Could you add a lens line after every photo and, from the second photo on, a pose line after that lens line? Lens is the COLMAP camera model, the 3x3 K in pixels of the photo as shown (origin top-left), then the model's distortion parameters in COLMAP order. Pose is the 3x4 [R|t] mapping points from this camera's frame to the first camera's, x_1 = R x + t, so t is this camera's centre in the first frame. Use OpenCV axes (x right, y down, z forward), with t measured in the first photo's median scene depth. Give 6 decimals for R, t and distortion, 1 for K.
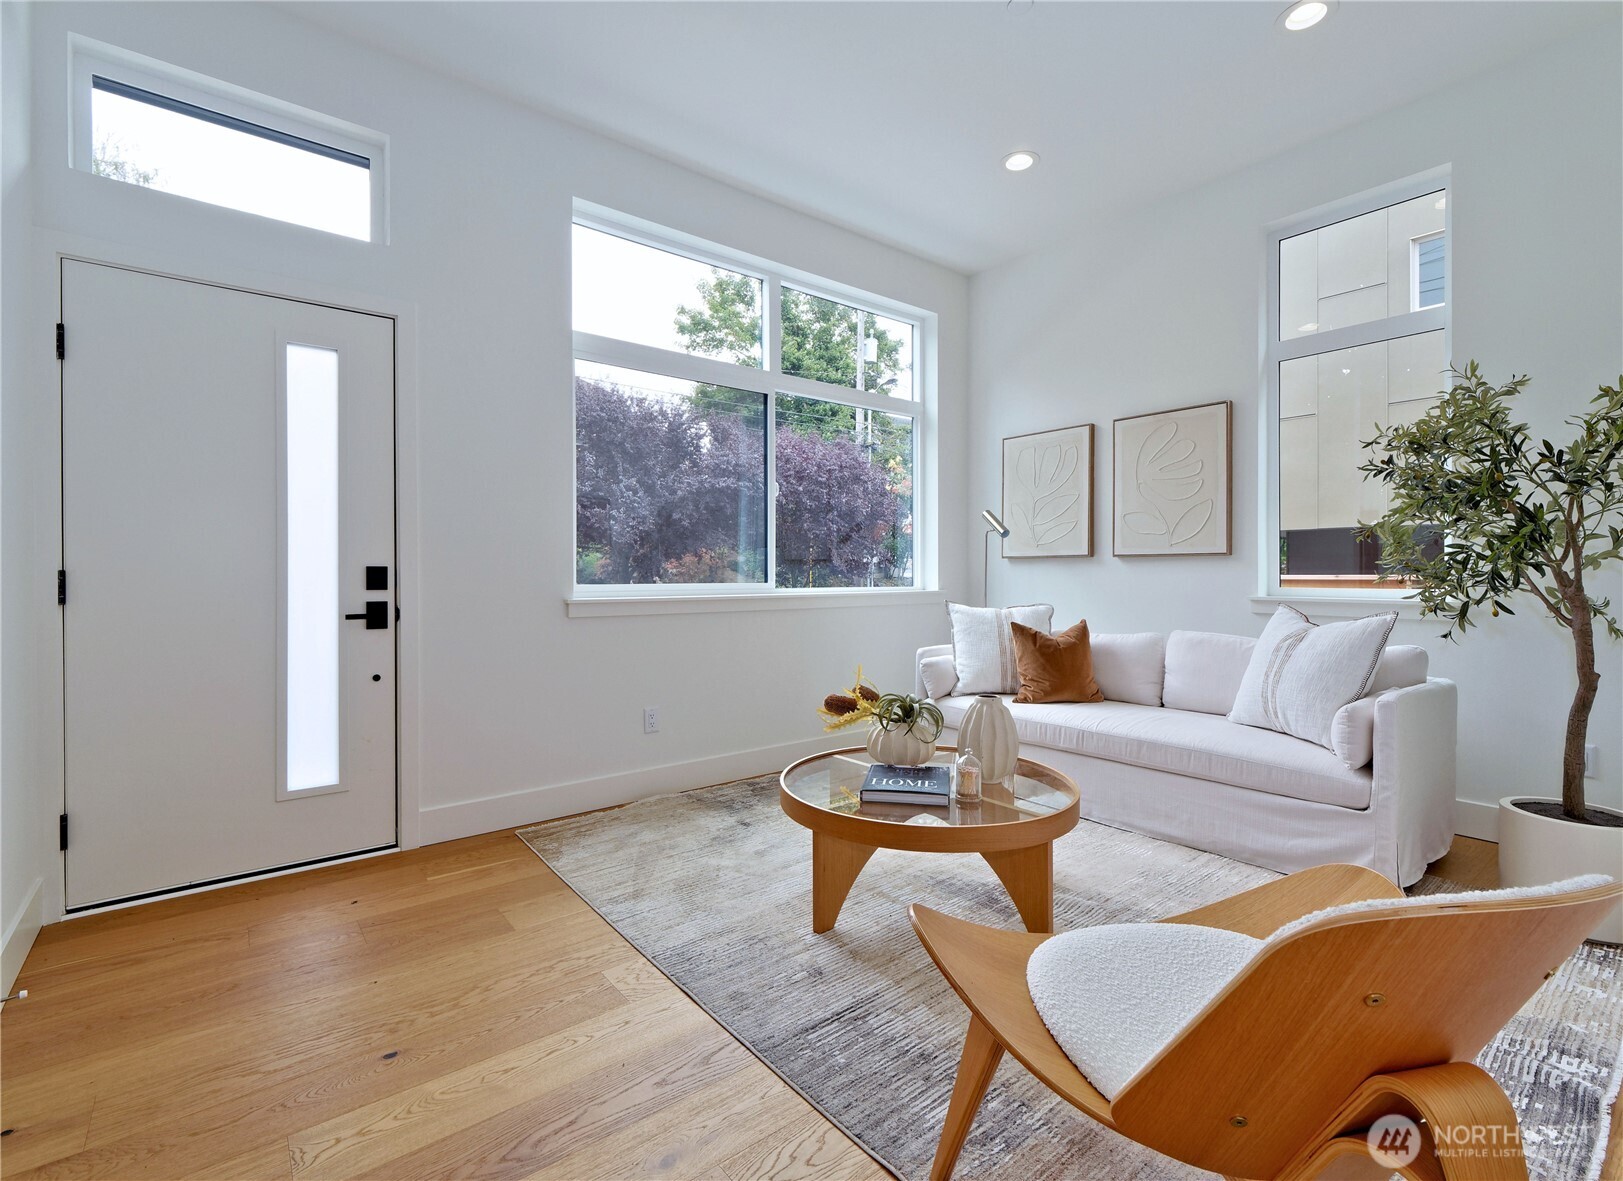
lens RADIAL K [[755.1, 0, 798.8], [0, 755.1, 582.3], [0, 0, 1]] dist [0.000679, -0.000176]
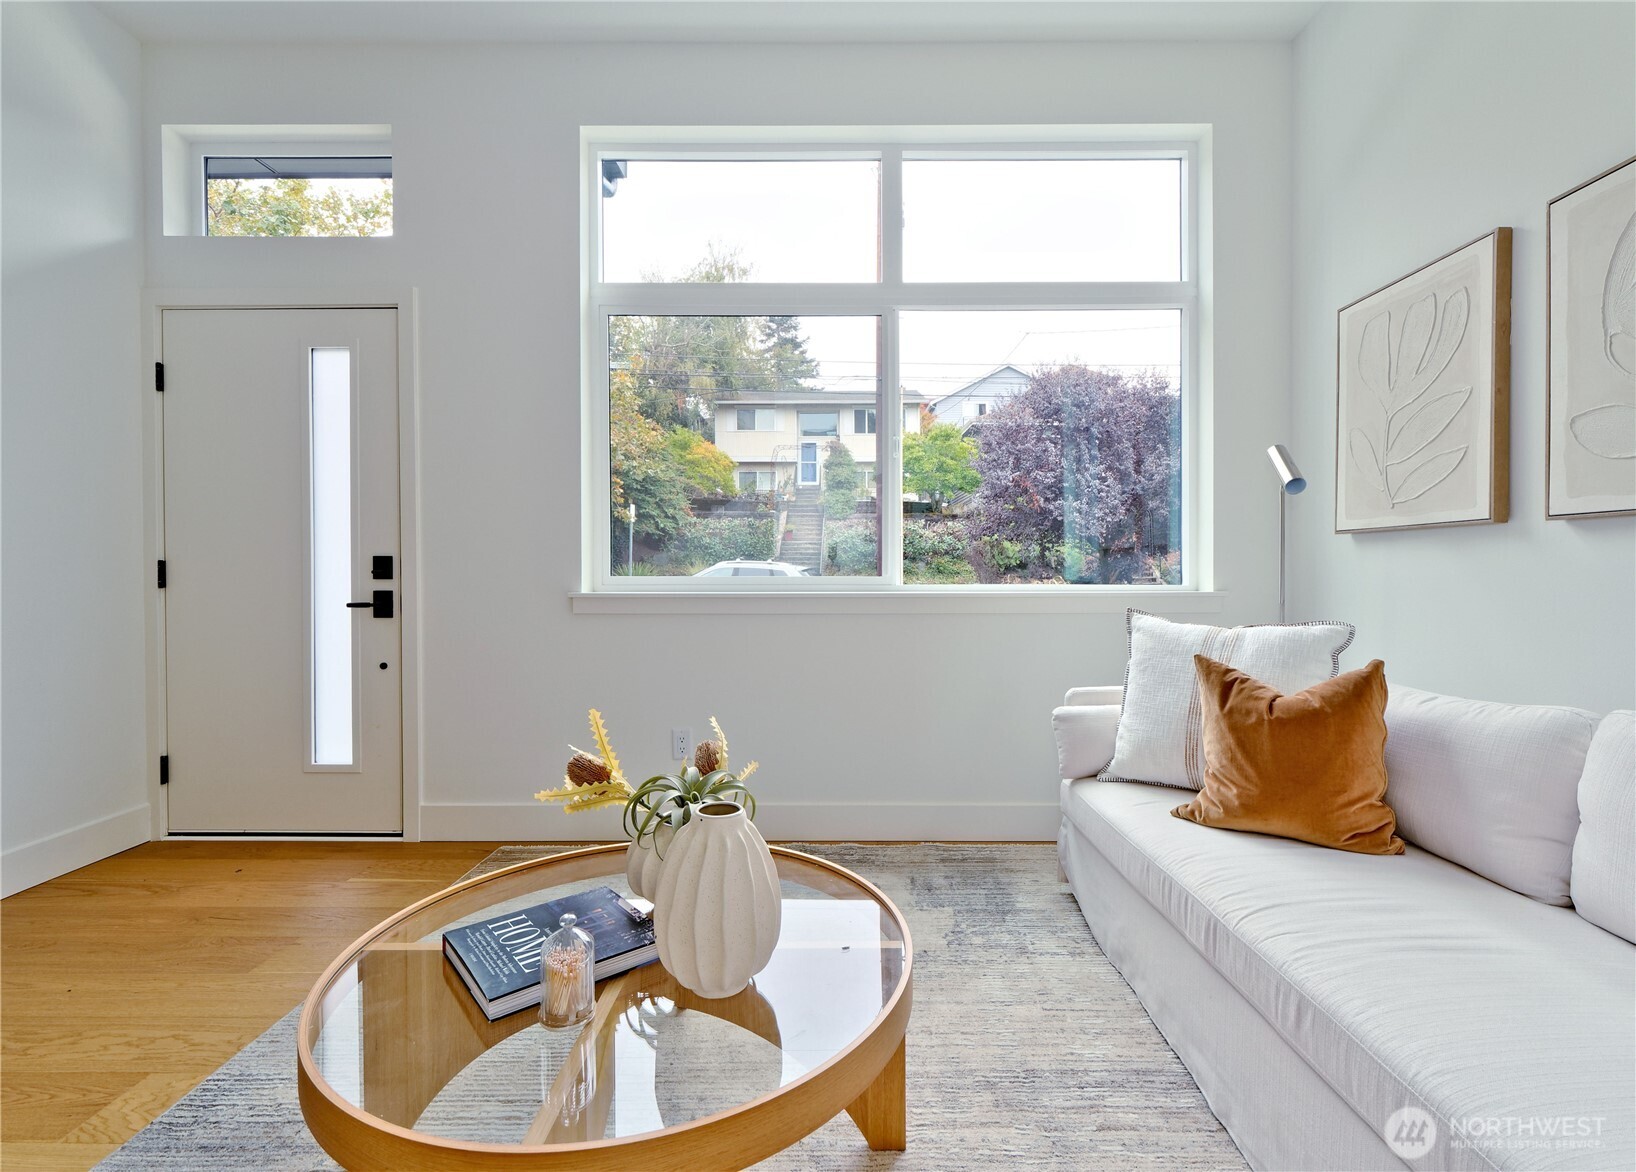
lens RADIAL K [[740.8, 0, 818.0], [0, 740.8, 586.0], [0, 0, 1]] dist [-0.004607, -0.000702]
pose [[0.781171, 0.013067, -0.624180, 0.492565], [-0.007456, 0.999905, 0.011602, 0.003236], [0.624272, -0.004409, 0.781195, 0.565996]]
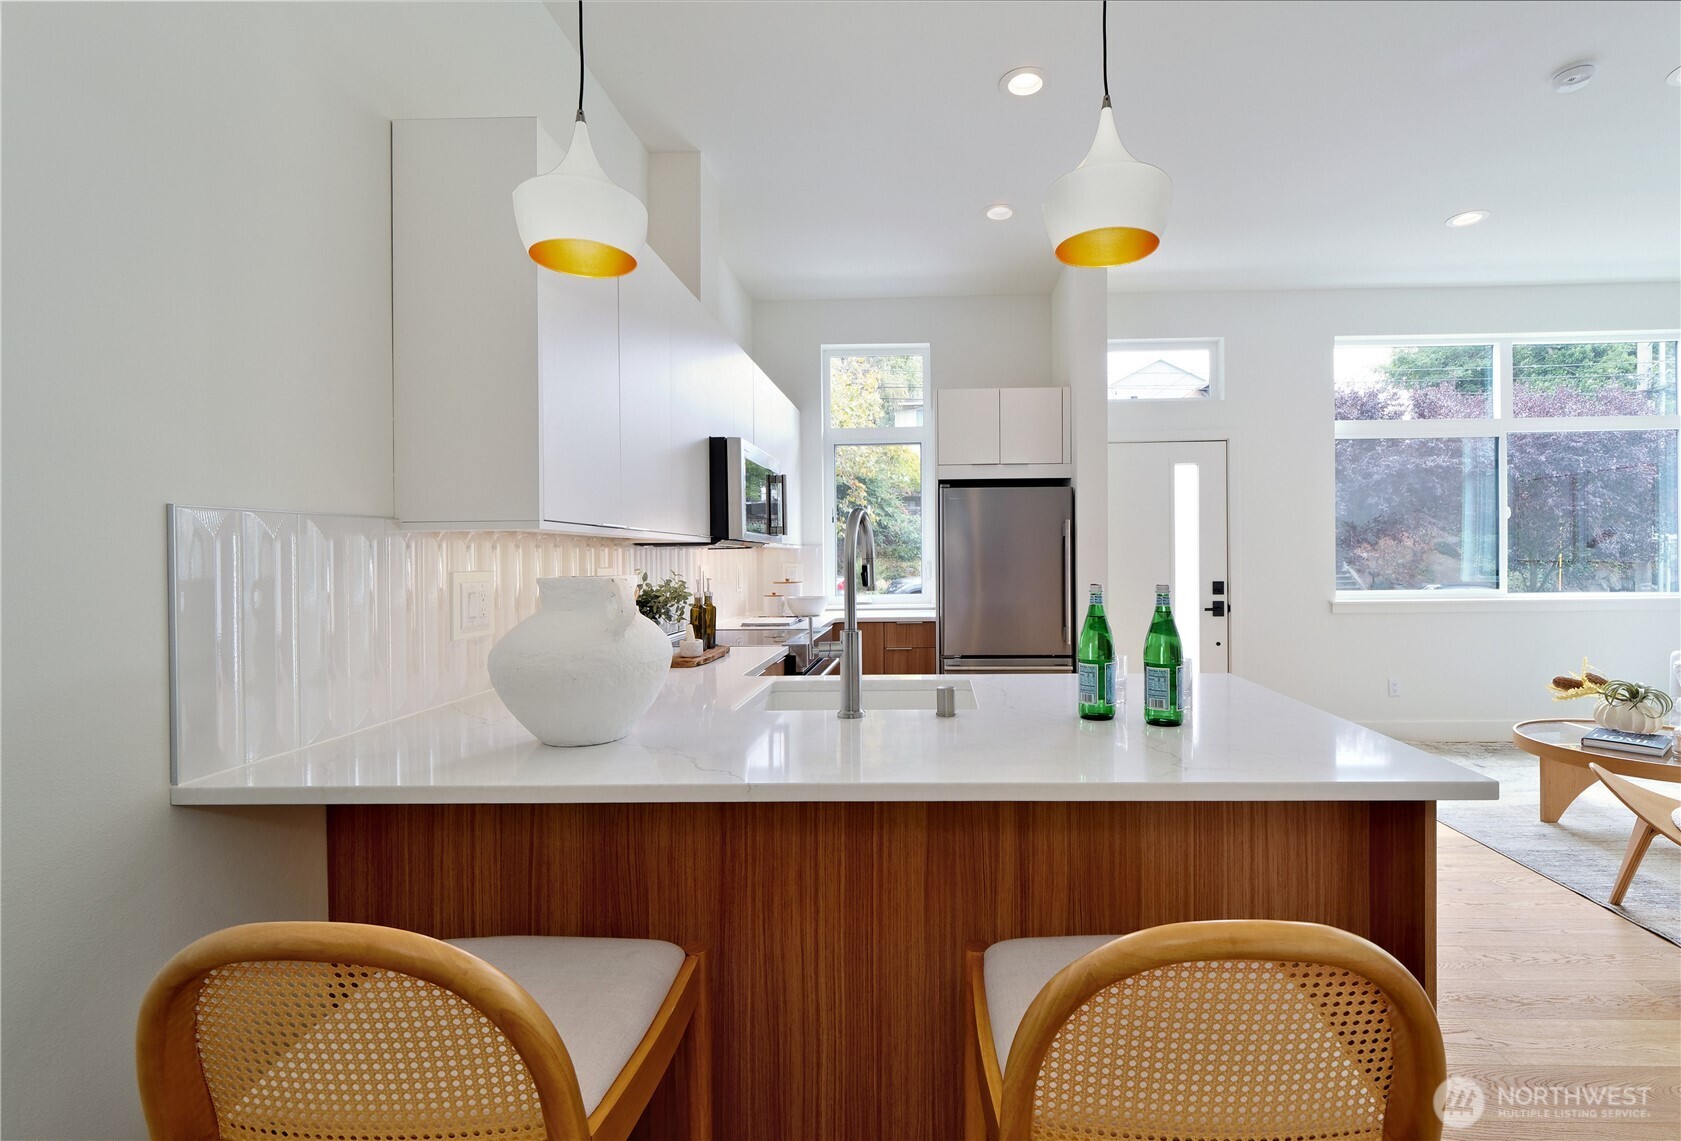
lens RADIAL K [[748.3, 0, 901.2], [0, 748.3, 566.9], [0, 0, 1]] dist [0.001118, 0.000357]
pose [[0.759698, -0.001392, -0.650274, 0.016971], [0.004255, 0.999987, 0.002831, -0.059900], [0.650262, -0.004918, 0.759694, -0.782883]]
